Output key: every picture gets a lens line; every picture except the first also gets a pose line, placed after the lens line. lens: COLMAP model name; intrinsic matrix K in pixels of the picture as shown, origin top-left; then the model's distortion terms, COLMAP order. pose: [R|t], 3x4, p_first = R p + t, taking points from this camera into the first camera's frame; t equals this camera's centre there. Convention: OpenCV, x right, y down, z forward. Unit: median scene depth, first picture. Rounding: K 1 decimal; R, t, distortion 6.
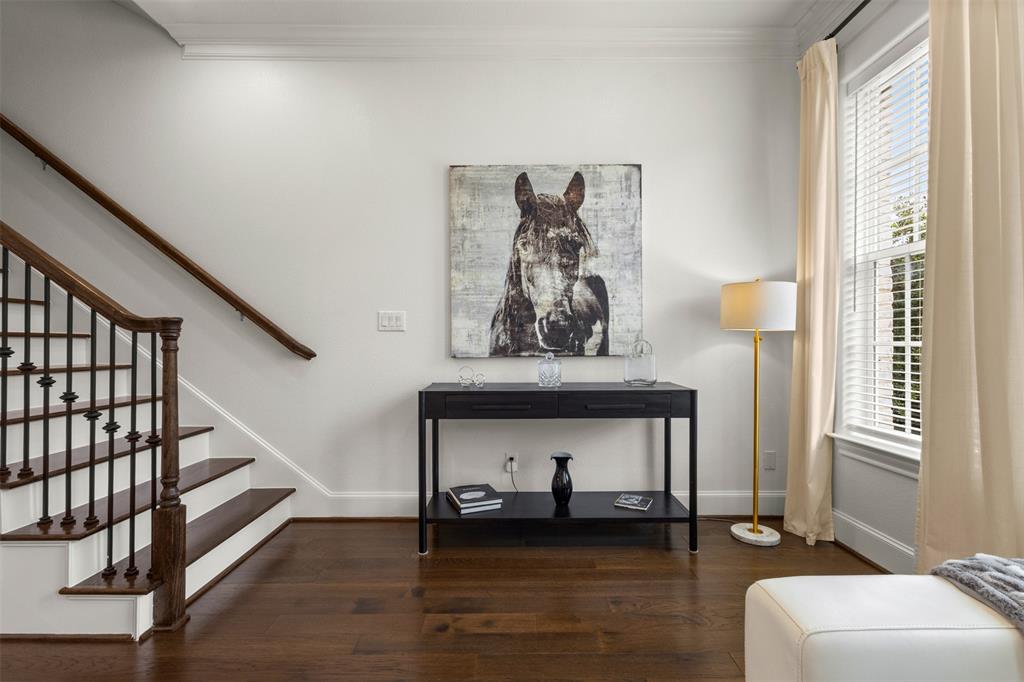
lens RADIAL K [[473.3, 0, 521.3], [0, 473.3, 345.2], [0, 0, 1]] dist [-0.003473, 0.002337]
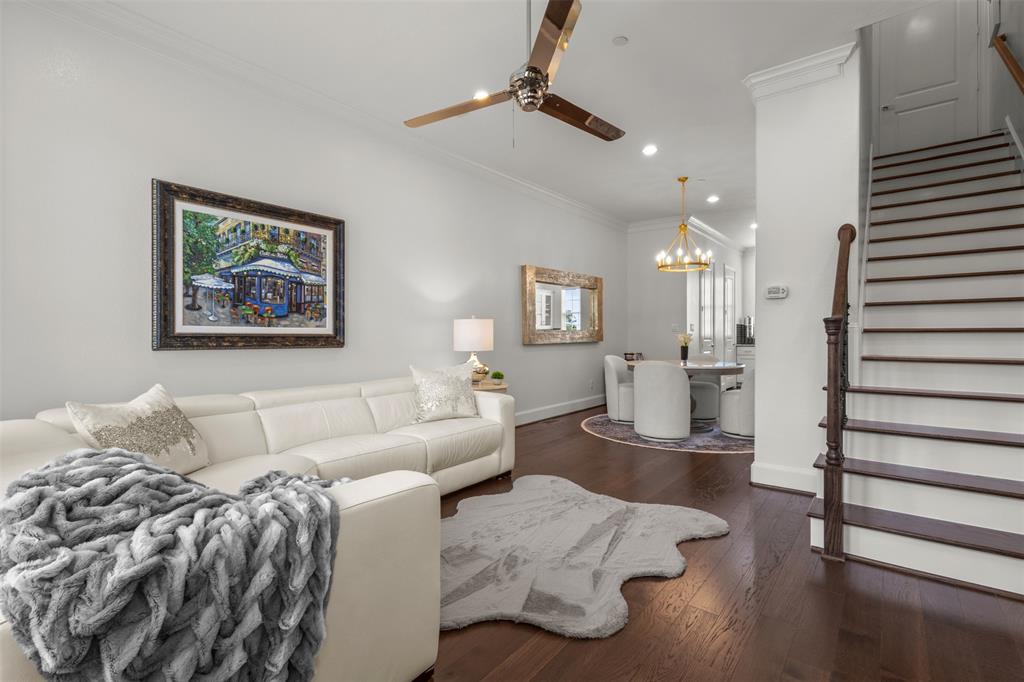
lens RADIAL K [[473.3, 0, 502.1], [0, 473.3, 339.3], [0, 0, 1]] dist [-0.003473, 0.002337]
pose [[-0.647236, 0.004433, -0.762277, 0.515033], [-0.000357, 0.999981, 0.006119, -0.005424], [0.762289, 0.004232, -0.647222, 0.720308]]
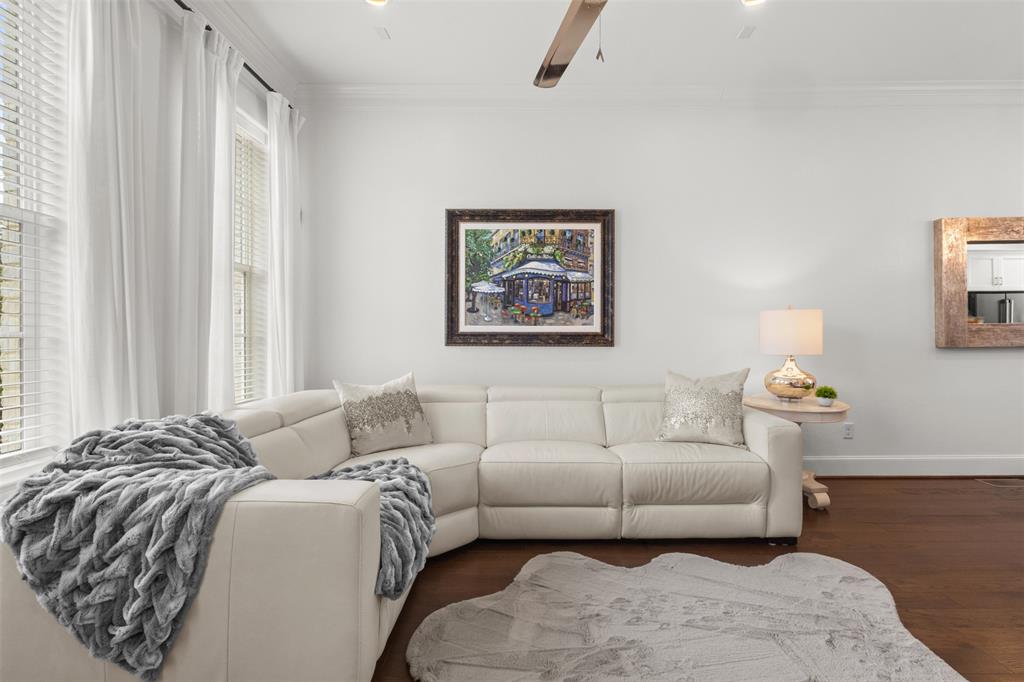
lens RADIAL K [[473.3, 0, 516.7], [0, 473.3, 339.1], [0, 0, 1]] dist [-0.003473, 0.002337]
pose [[-0.999627, -0.000390, 0.027312, -0.014735], [-0.000200, 0.999976, 0.006984, -0.001807], [-0.027314, 0.006976, -0.999603, 0.765003]]
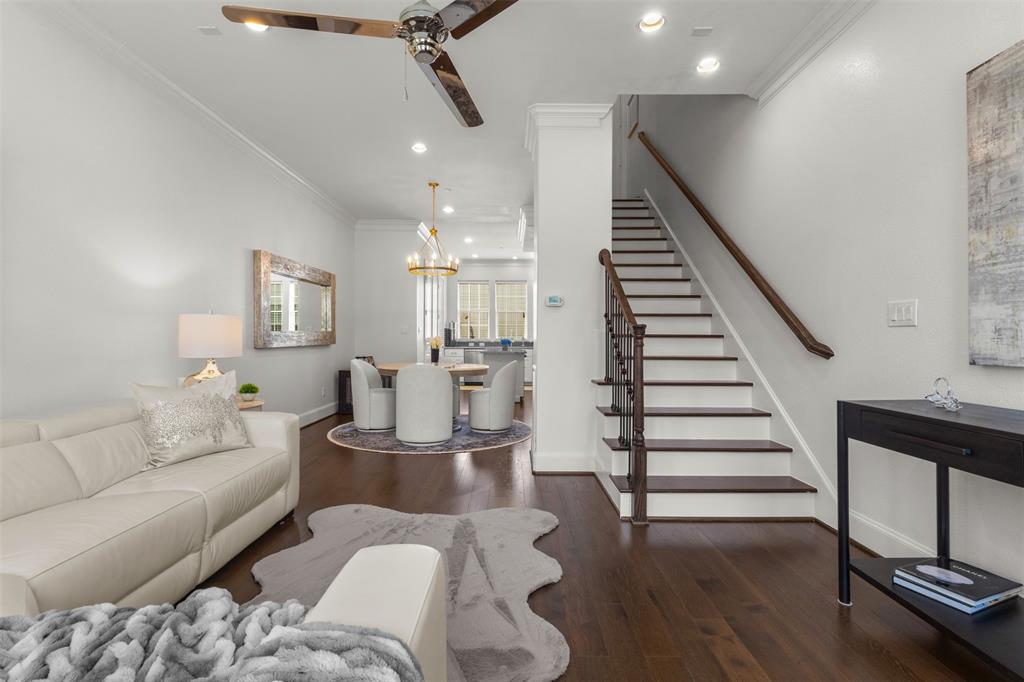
lens RADIAL K [[473.3, 0, 507.0], [0, 473.3, 339.3], [0, 0, 1]] dist [-0.003473, 0.002337]
pose [[-0.021919, -0.001323, -0.999759, 0.520503], [-0.005287, 0.999985, -0.001208, -0.004505], [0.999746, 0.005259, -0.021926, 0.375576]]
